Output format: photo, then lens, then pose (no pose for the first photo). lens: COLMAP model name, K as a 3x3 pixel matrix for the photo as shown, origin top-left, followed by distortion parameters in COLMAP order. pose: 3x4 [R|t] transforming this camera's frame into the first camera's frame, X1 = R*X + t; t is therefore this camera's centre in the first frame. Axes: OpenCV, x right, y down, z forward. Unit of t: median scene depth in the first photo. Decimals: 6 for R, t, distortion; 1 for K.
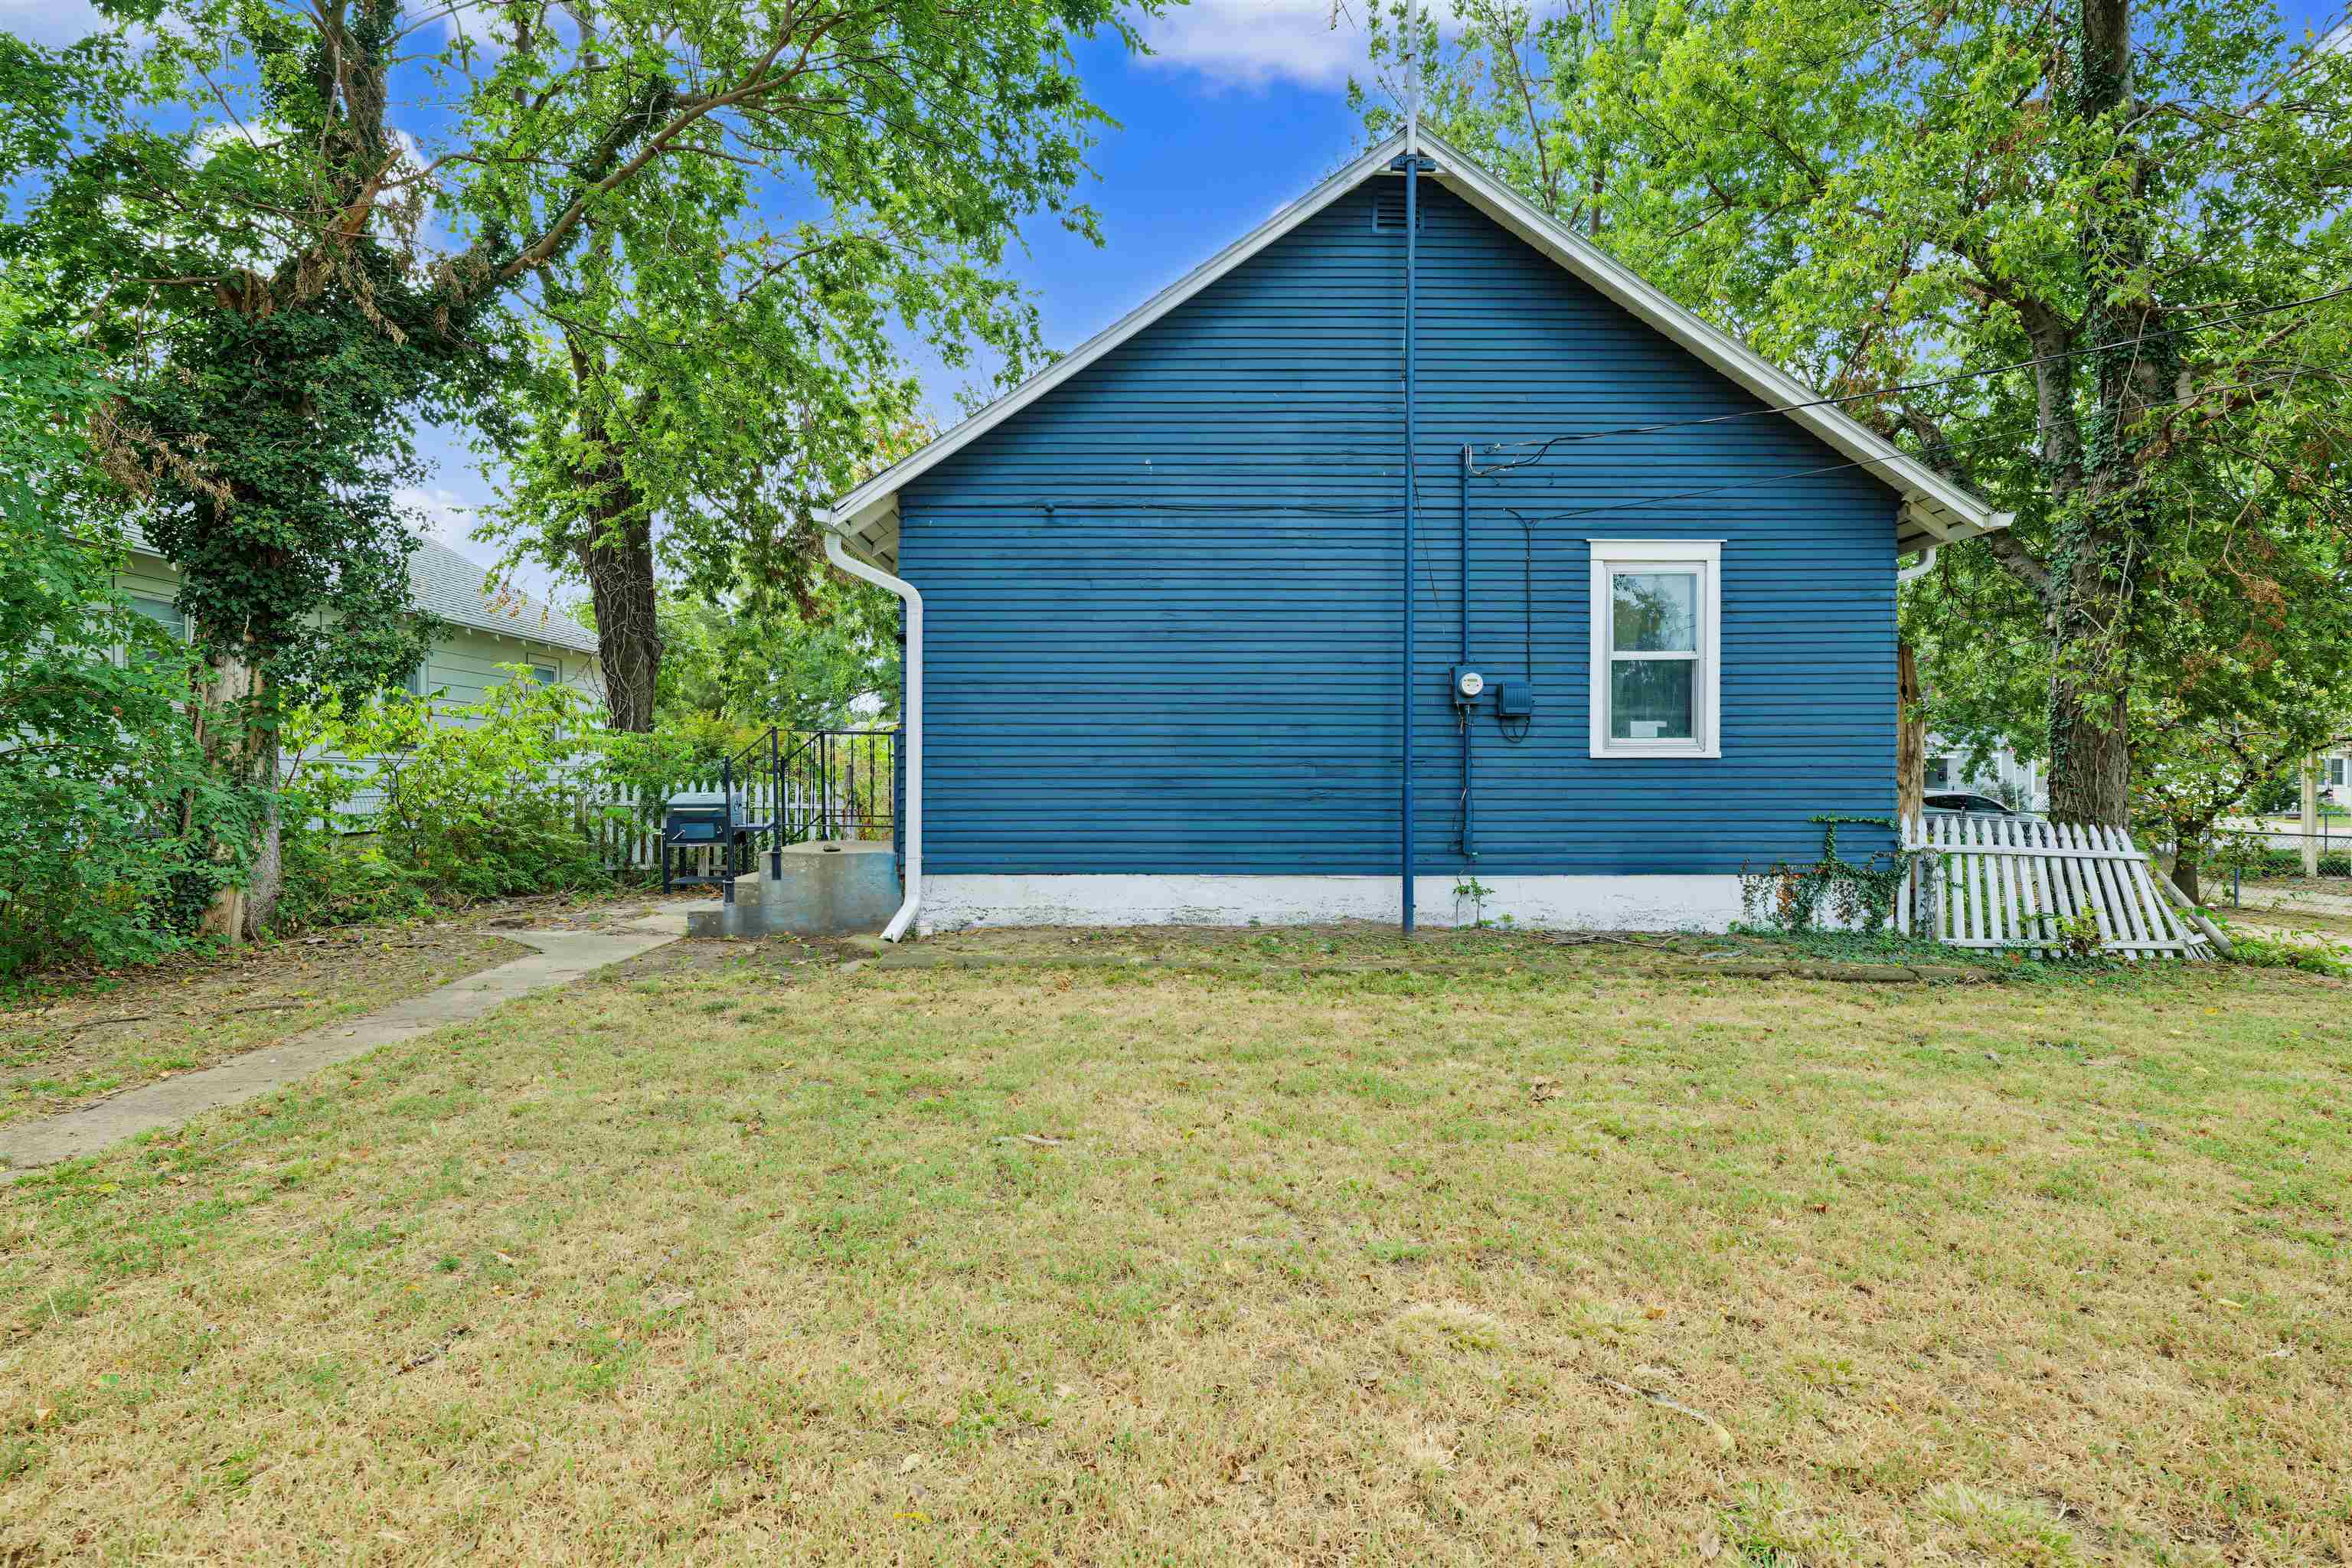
lens RADIAL K [[1143.8, 0, 1175.6], [0, 1143.8, 780.6], [0, 0, 1]] dist [0.001456, 0.000708]
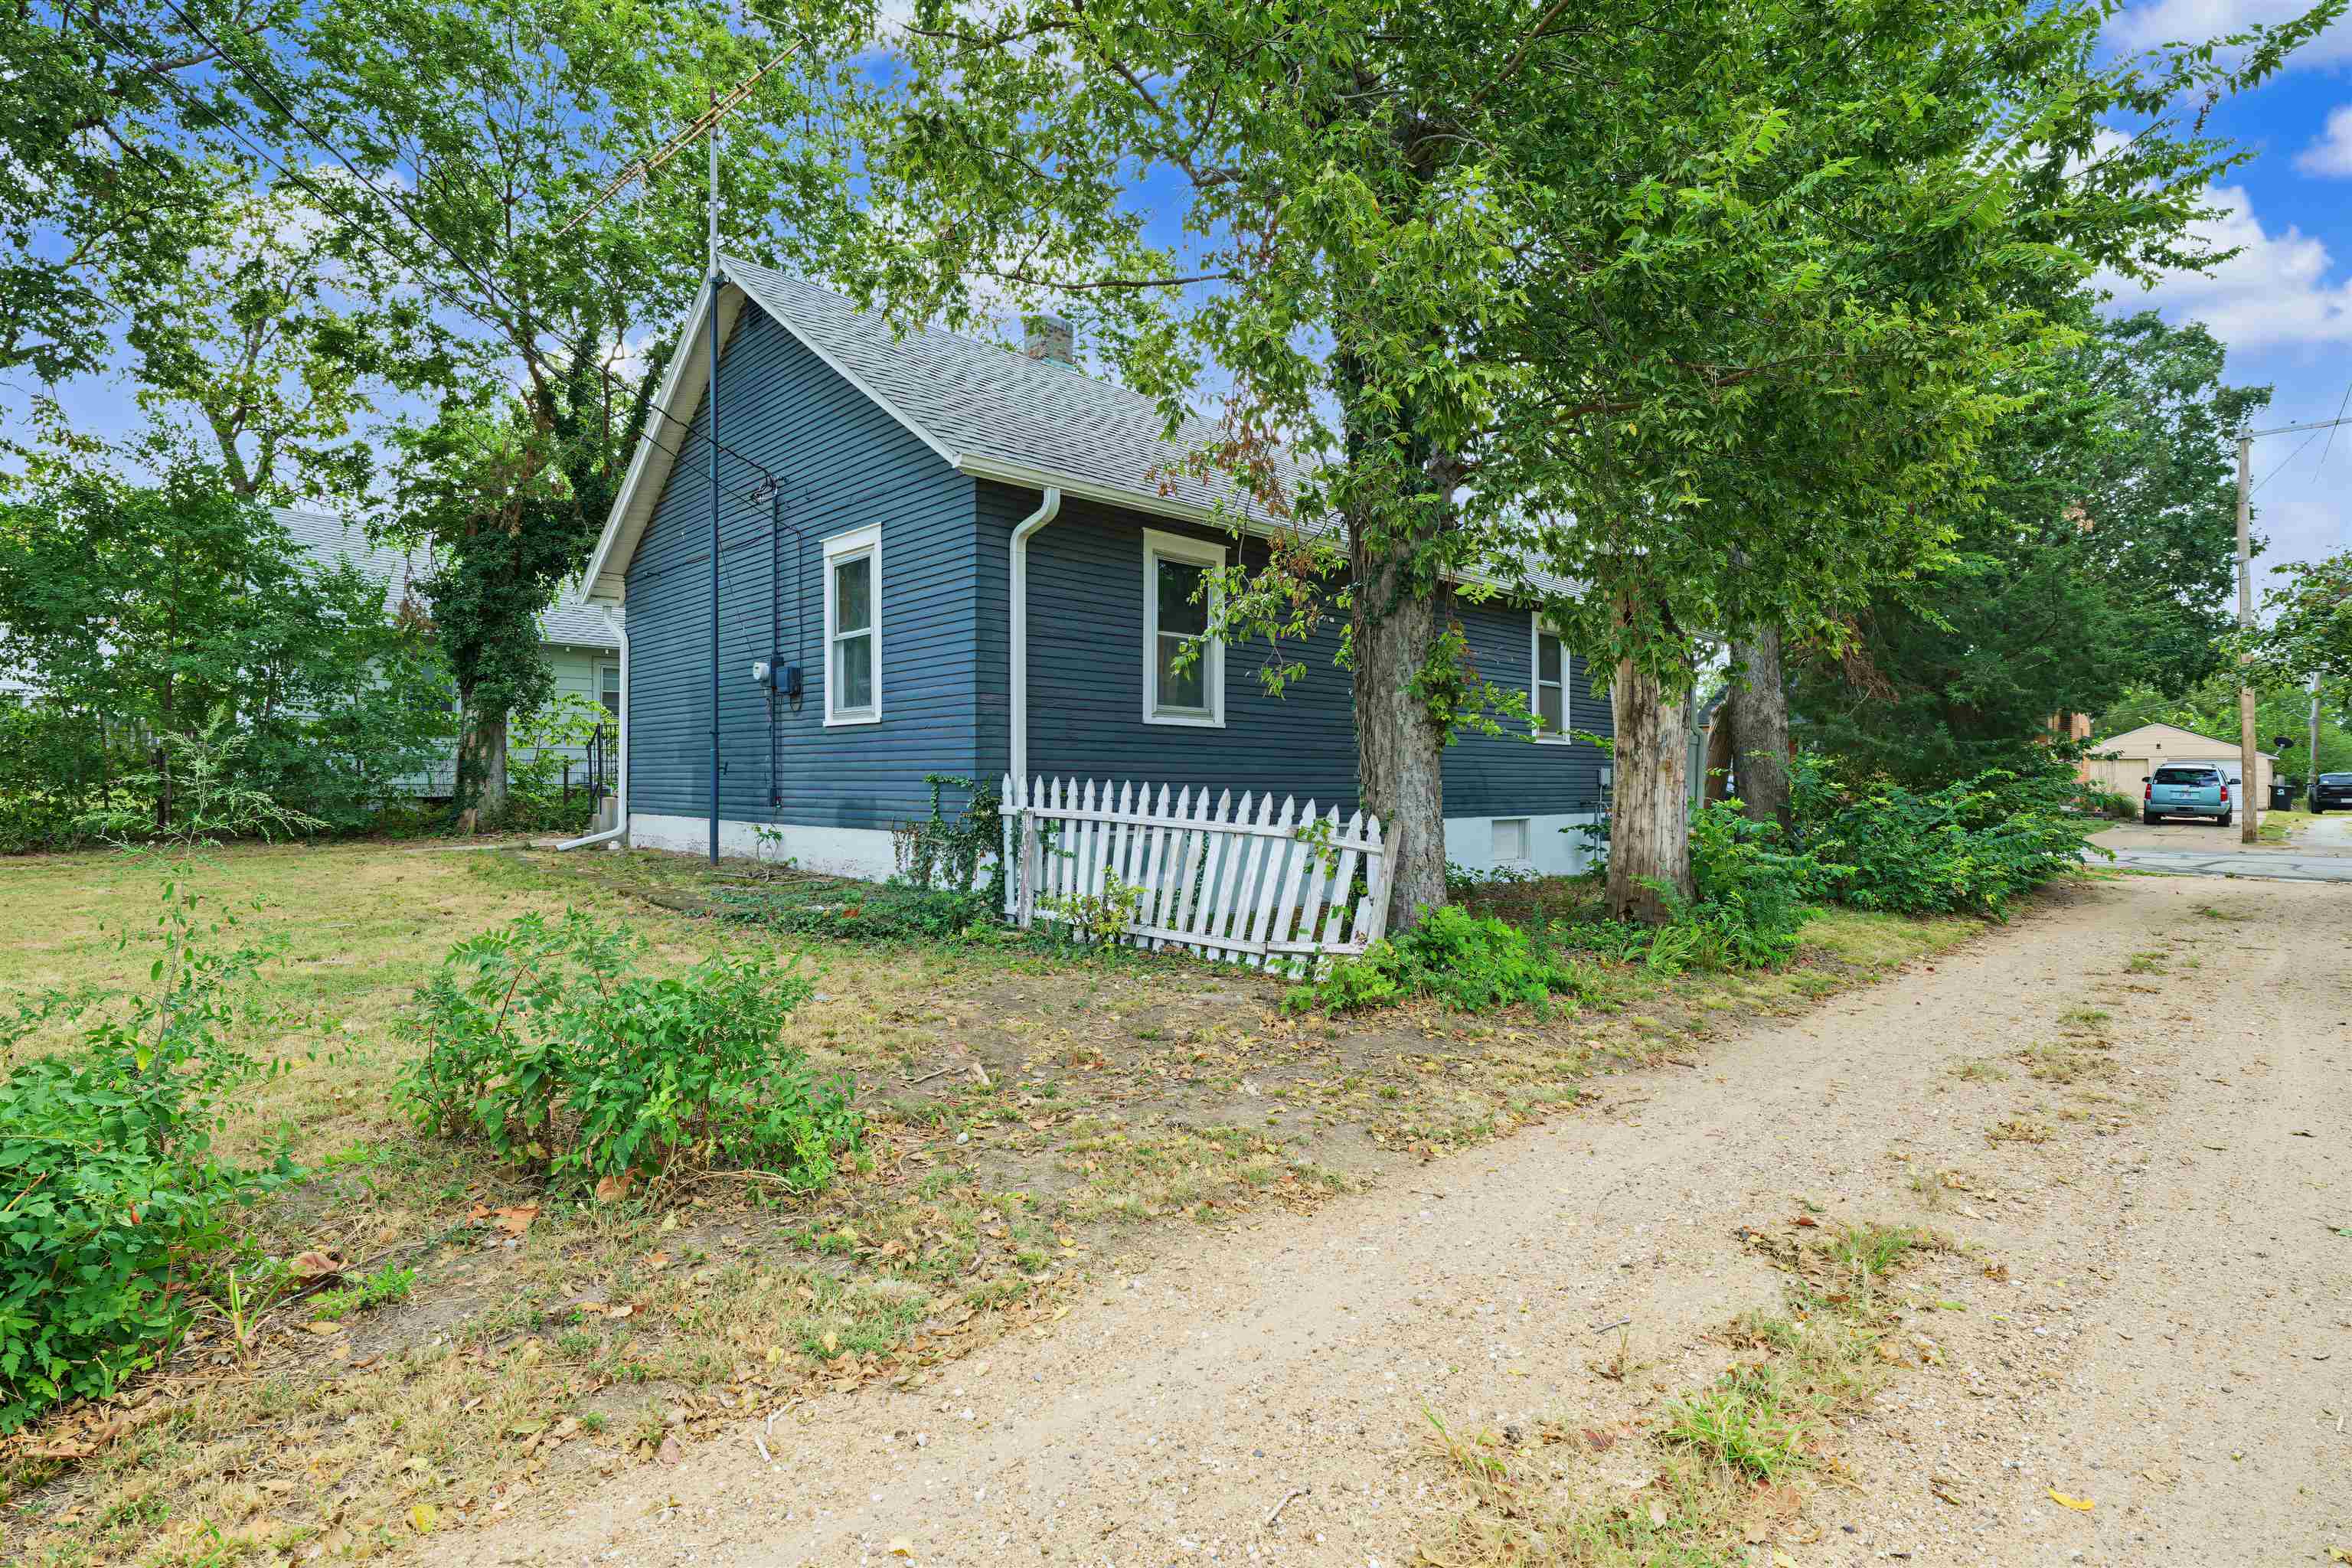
lens RADIAL K [[1143.8, 0, 1175.8], [0, 1143.8, 783.9], [0, 0, 1]] dist [0.001456, 0.000708]
pose [[0.687453, 0.006568, -0.726199, 1.453663], [-0.001938, 0.999972, 0.007210, 0.029402], [0.726226, -0.003549, 0.687446, 0.453496]]
